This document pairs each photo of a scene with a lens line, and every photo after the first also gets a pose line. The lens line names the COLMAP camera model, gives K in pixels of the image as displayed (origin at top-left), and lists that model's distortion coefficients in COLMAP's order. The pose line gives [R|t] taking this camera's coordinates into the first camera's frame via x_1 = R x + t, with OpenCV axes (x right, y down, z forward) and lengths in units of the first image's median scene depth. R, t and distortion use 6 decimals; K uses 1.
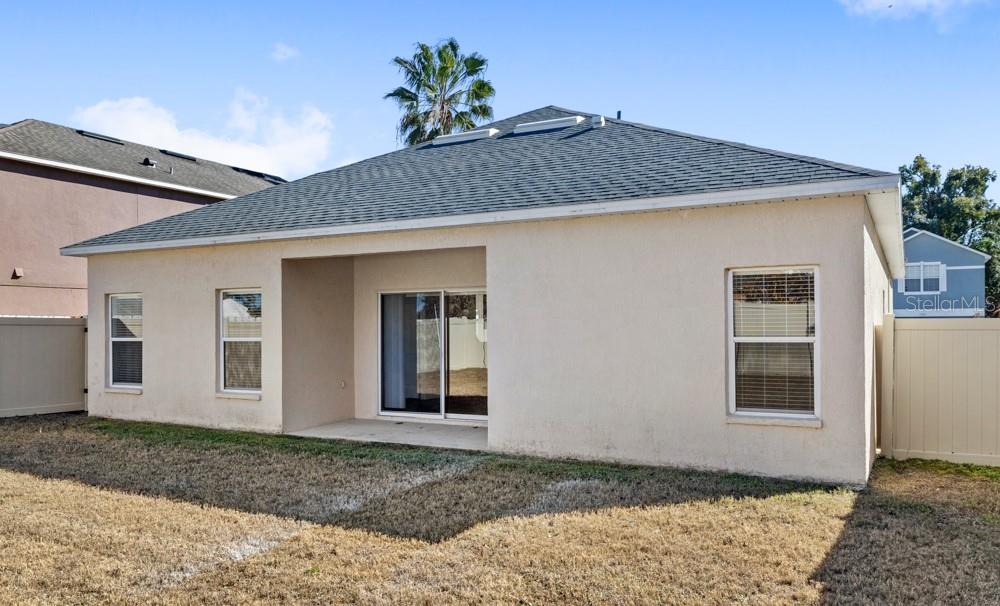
lens RADIAL K [[777.8, 0, 479.0], [0, 777.8, 301.8], [0, 0, 1]] dist [-0.004422, -0.005528]
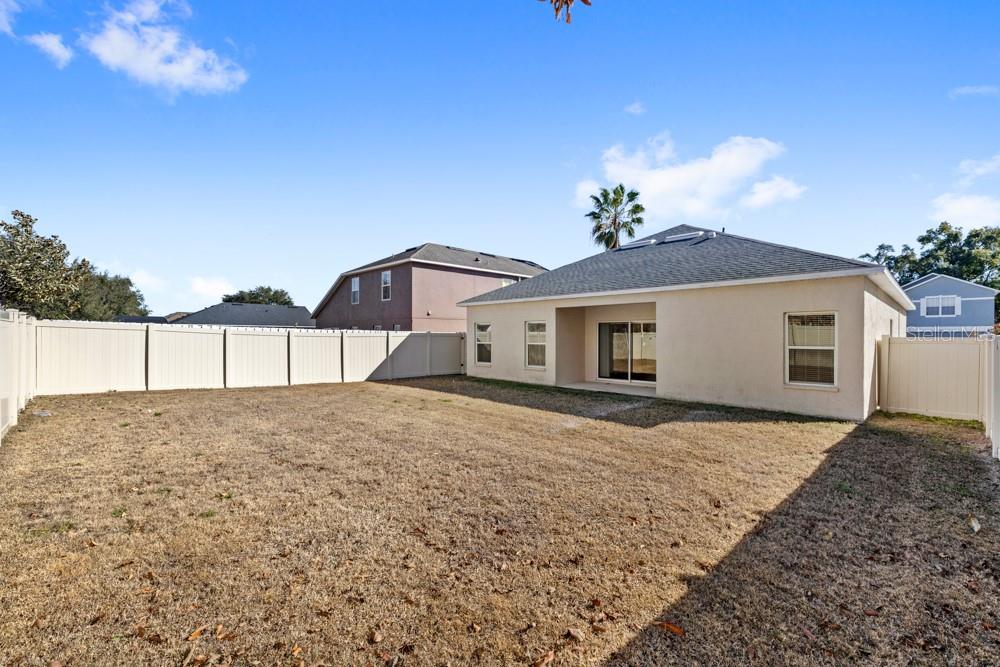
lens RADIAL K [[427.2, 0, 495.5], [0, 427.2, 330.9], [0, 0, 1]] dist [0.000214, 0.000432]
pose [[0.956189, 0.003207, -0.292732, -0.051823], [0.003227, 0.999764, 0.021493, -0.013772], [0.292732, -0.021496, 0.955953, -0.194519]]
